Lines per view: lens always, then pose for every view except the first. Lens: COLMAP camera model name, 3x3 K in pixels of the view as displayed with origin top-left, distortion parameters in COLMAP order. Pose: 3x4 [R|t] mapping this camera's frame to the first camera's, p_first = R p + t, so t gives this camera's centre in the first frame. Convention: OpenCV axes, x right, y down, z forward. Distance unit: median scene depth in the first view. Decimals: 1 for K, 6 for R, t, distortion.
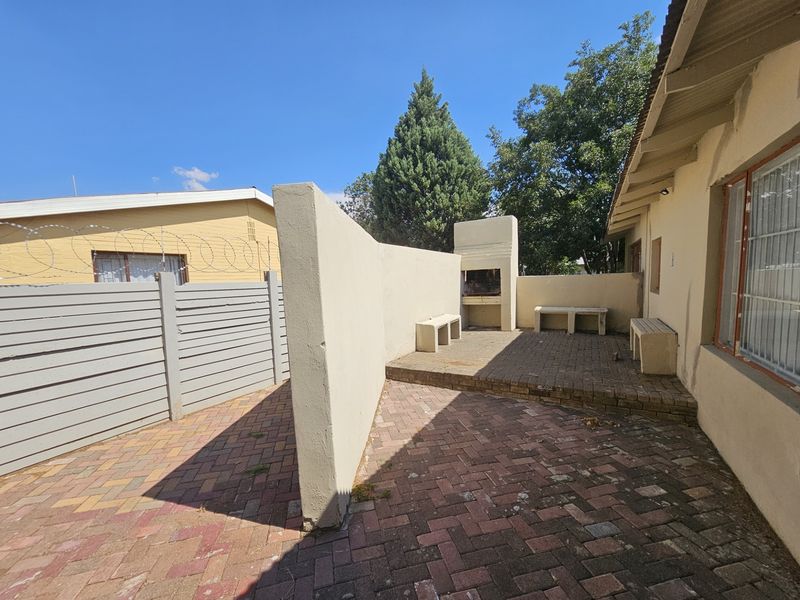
lens RADIAL K [[324.3, 0, 397.0], [0, 324.3, 306.1], [0, 0, 1]] dist [-0.014118, 0.000383]
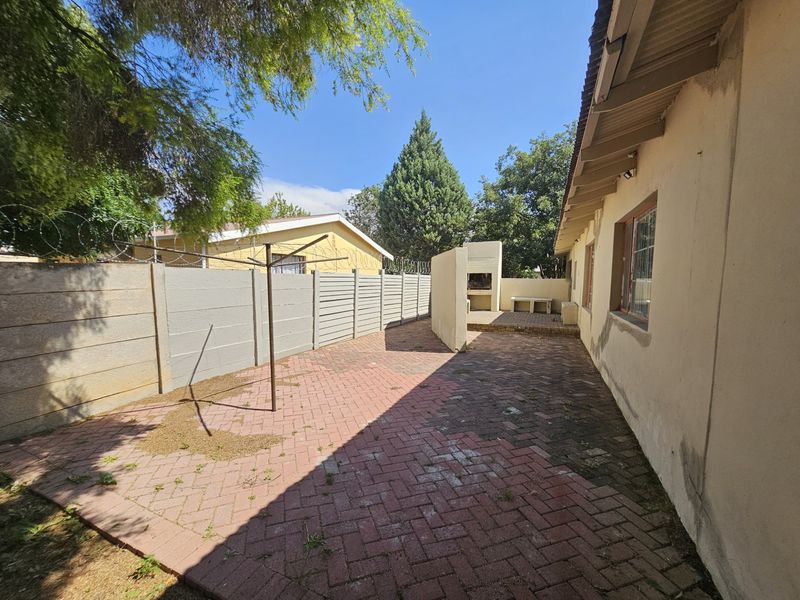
lens RADIAL K [[324.3, 0, 407.1], [0, 324.3, 301.2], [0, 0, 1]] dist [-0.014118, 0.000383]
pose [[0.990548, 0.027643, 0.134352, -0.185172], [-0.025373, 0.999505, -0.018585, 0.039206], [-0.134799, 0.015001, 0.990759, -0.326671]]
